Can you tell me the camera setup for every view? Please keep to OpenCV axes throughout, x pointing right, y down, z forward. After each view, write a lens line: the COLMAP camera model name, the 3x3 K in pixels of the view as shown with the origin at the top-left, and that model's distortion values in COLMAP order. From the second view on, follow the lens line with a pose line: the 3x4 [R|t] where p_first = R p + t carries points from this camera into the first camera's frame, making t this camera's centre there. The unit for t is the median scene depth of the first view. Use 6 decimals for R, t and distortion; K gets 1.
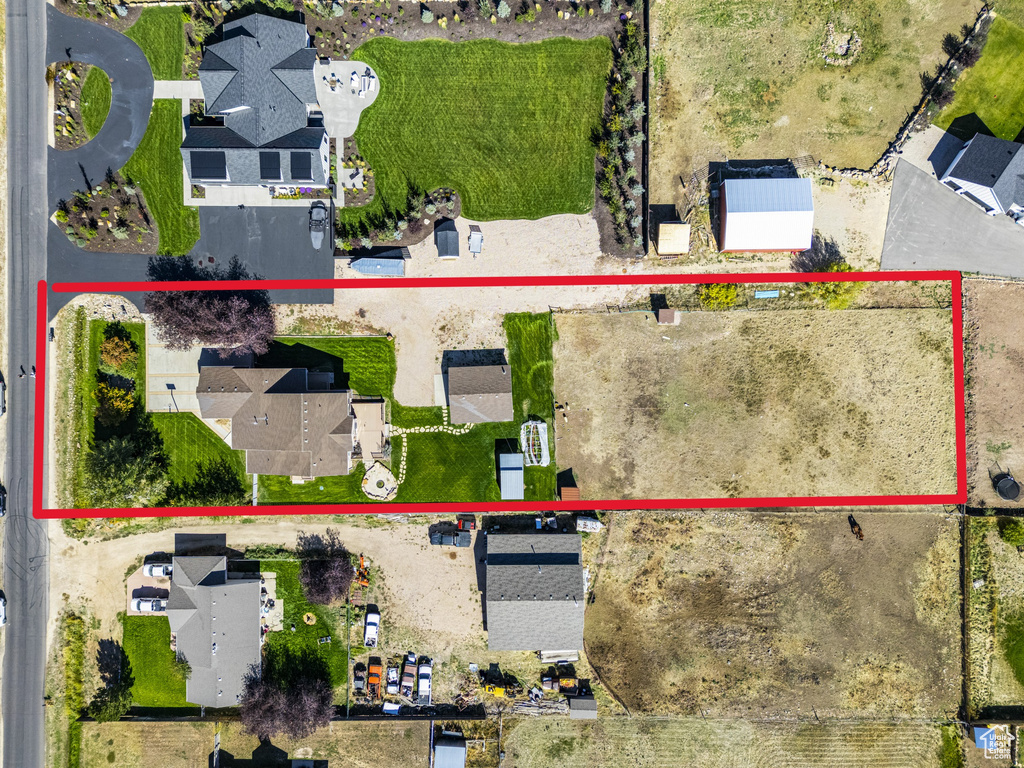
lens RADIAL K [[748.3, 0, 518.6], [0, 748.3, 383.5], [0, 0, 1]] dist [0.067178, -0.076981]
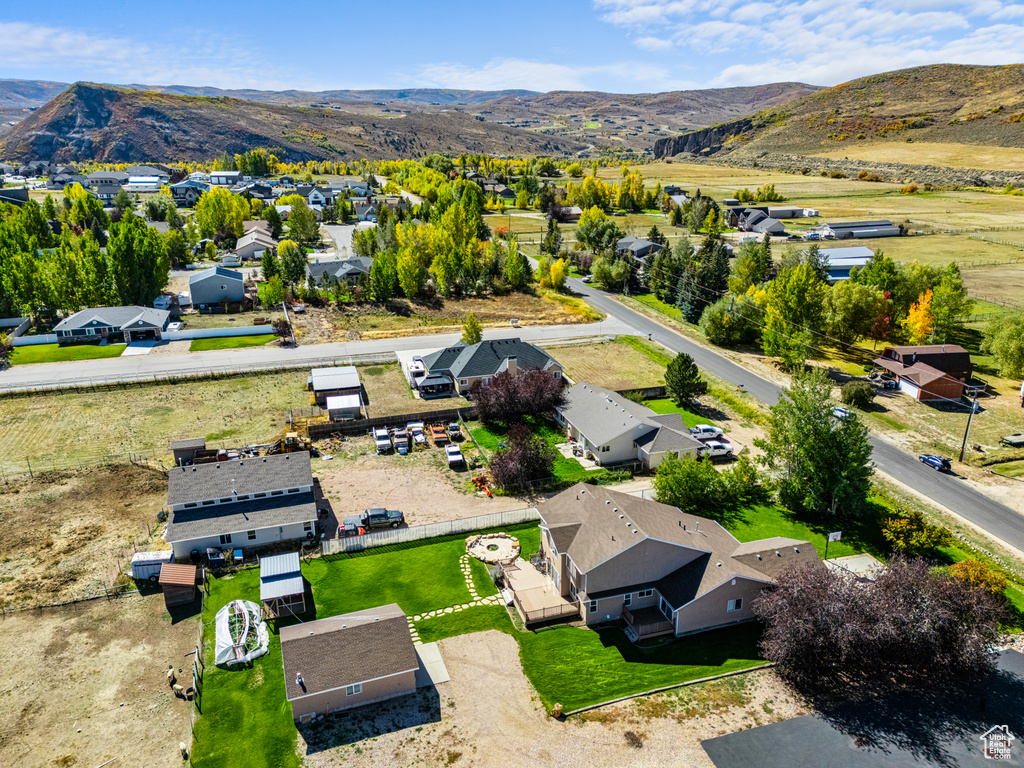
lens RADIAL K [[748.3, 0, 518.6], [0, 748.3, 383.5], [0, 0, 1]] dist [0.067178, -0.076981]
pose [[-0.953315, 0.105545, -0.282933, -0.034497], [-0.301928, -0.316038, 0.899422, -0.418746], [0.005512, 0.942857, 0.333151, 0.643546]]
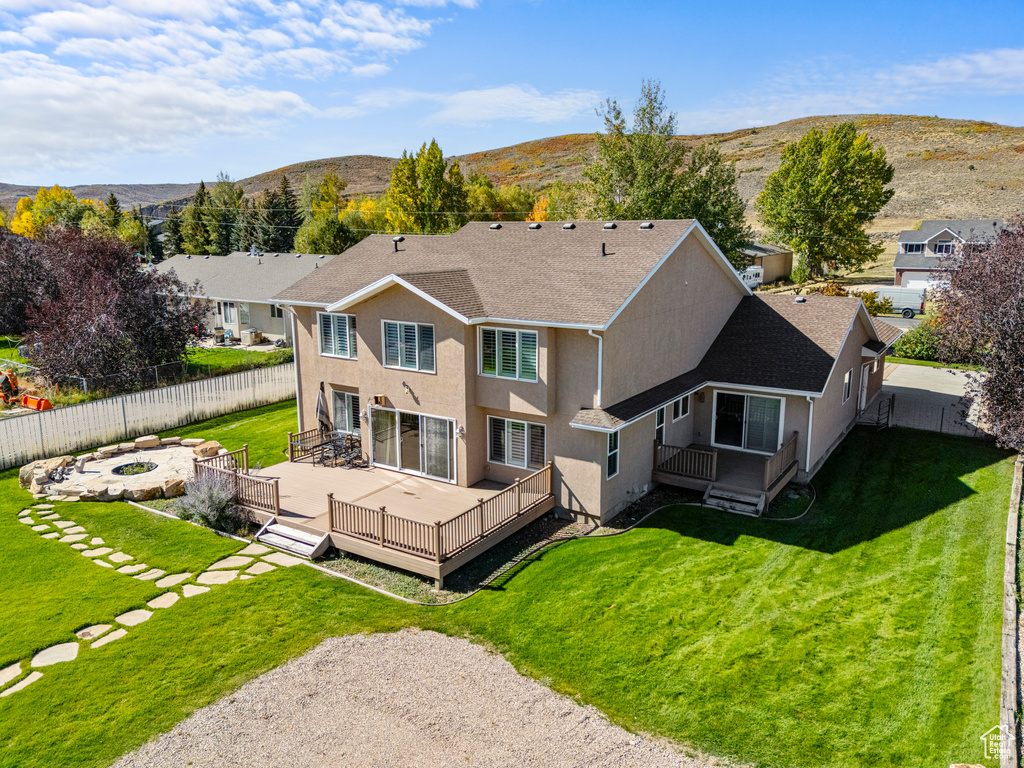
lens RADIAL K [[751.3, 0, 510.1], [0, 751.3, 382.2], [0, 0, 1]] dist [0.079955, -0.075812]
pose [[-0.554740, 0.181921, -0.811892, -0.077856], [-0.832005, -0.114739, 0.542773, -0.058010], [0.005586, 0.976596, 0.215009, 0.932051]]
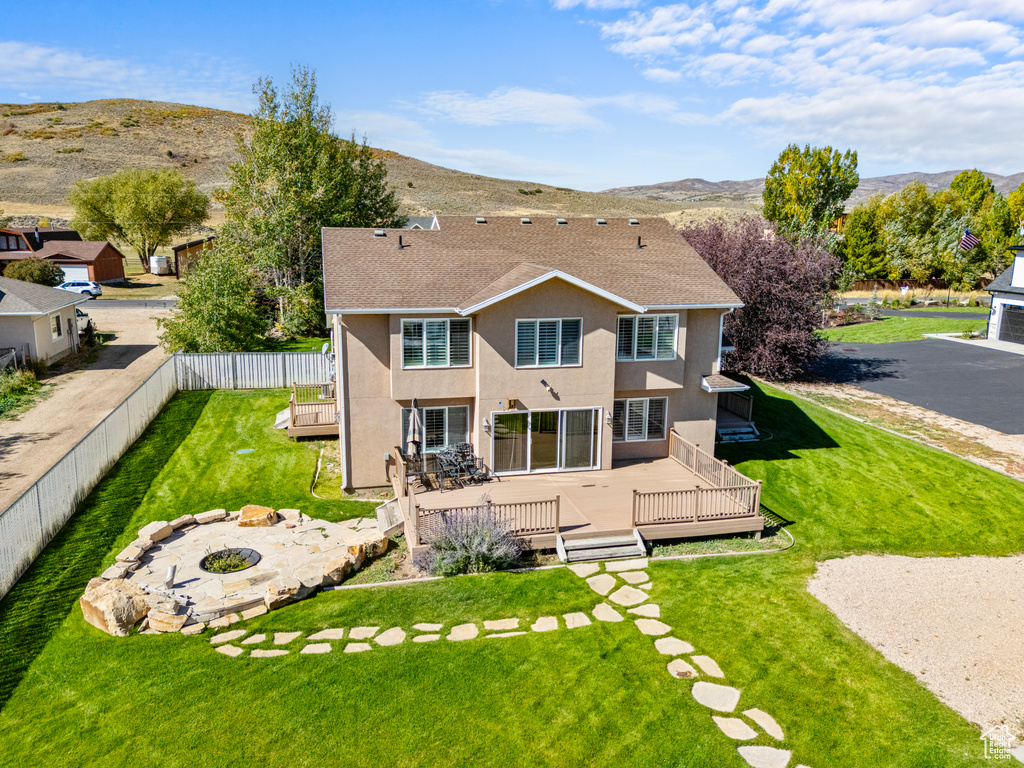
lens RADIAL K [[769.7, 0, 512.0], [0, 769.7, 384.0], [0, 0, 1]] dist [0.076871, -0.062558]
pose [[0.223944, 0.217223, -0.950086, -0.038608], [-0.974456, 0.033059, -0.222130, 0.113647], [-0.016843, 0.975562, 0.219078, 0.932043]]
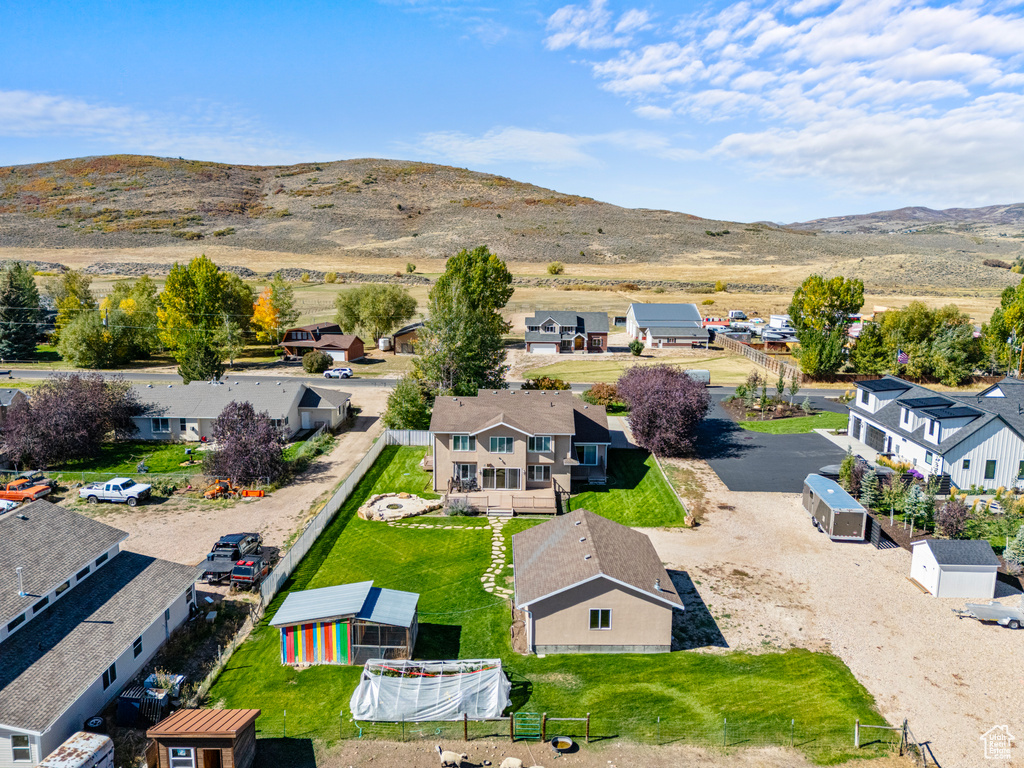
lens RADIAL K [[745.9, 0, 512.0], [0, 745.9, 384.0], [0, 0, 1]] dist [0.138728, -0.194230]
pose [[-0.029282, 0.188326, -0.981670, 0.294639], [-0.999513, -0.016094, 0.026727, 0.042791], [-0.010766, 0.981975, 0.188705, 0.820816]]
